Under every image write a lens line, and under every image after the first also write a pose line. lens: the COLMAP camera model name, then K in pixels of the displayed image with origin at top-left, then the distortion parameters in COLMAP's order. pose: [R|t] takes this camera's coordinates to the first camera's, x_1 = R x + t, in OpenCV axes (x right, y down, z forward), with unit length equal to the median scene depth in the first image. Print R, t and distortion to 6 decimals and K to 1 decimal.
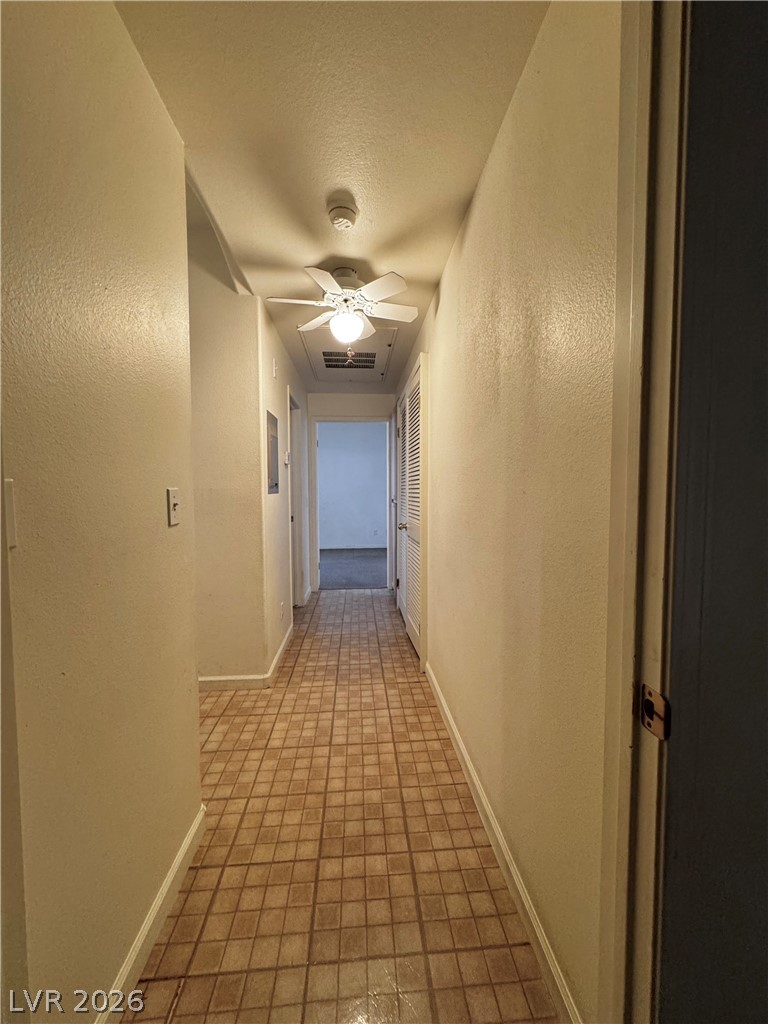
lens RADIAL K [[411.3, 0, 390.1], [0, 411.3, 503.3], [0, 0, 1]] dist [-0.004325, 0.000660]
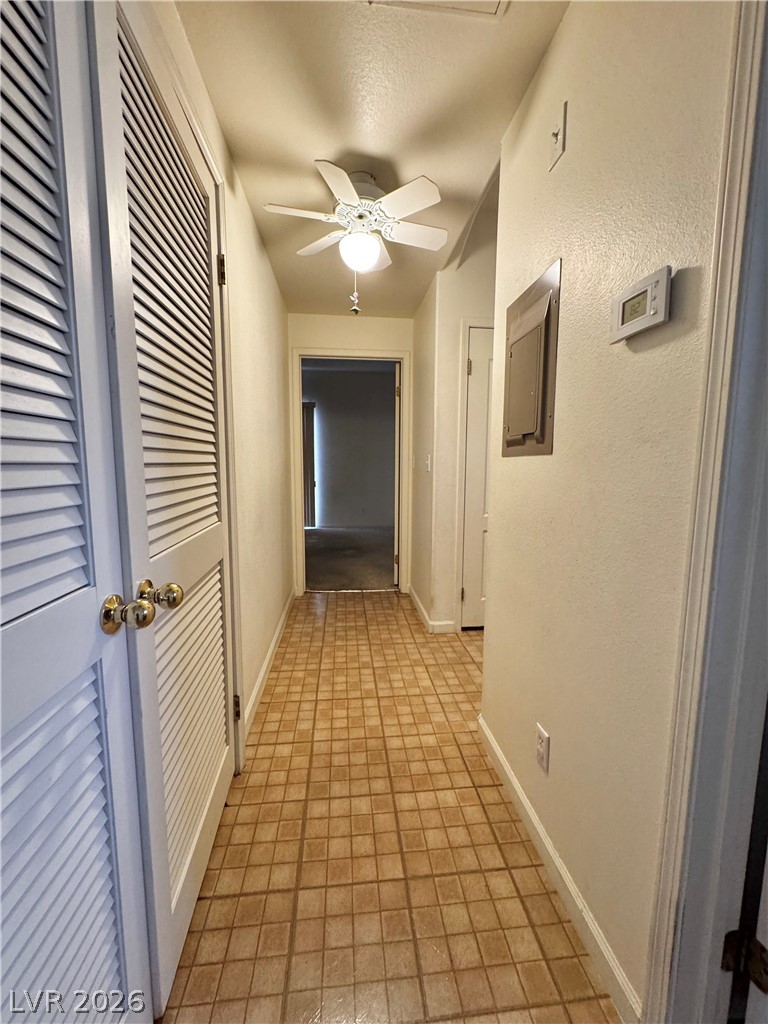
lens RADIAL K [[411.3, 0, 384.0], [0, 411.3, 512.8], [0, 0, 1]] dist [-0.004325, 0.000660]
pose [[-0.999851, 0.000505, -0.017269, -0.164864], [-0.002141, 0.988239, 0.152903, -0.045025], [0.017143, 0.152918, -0.988090, 2.231977]]
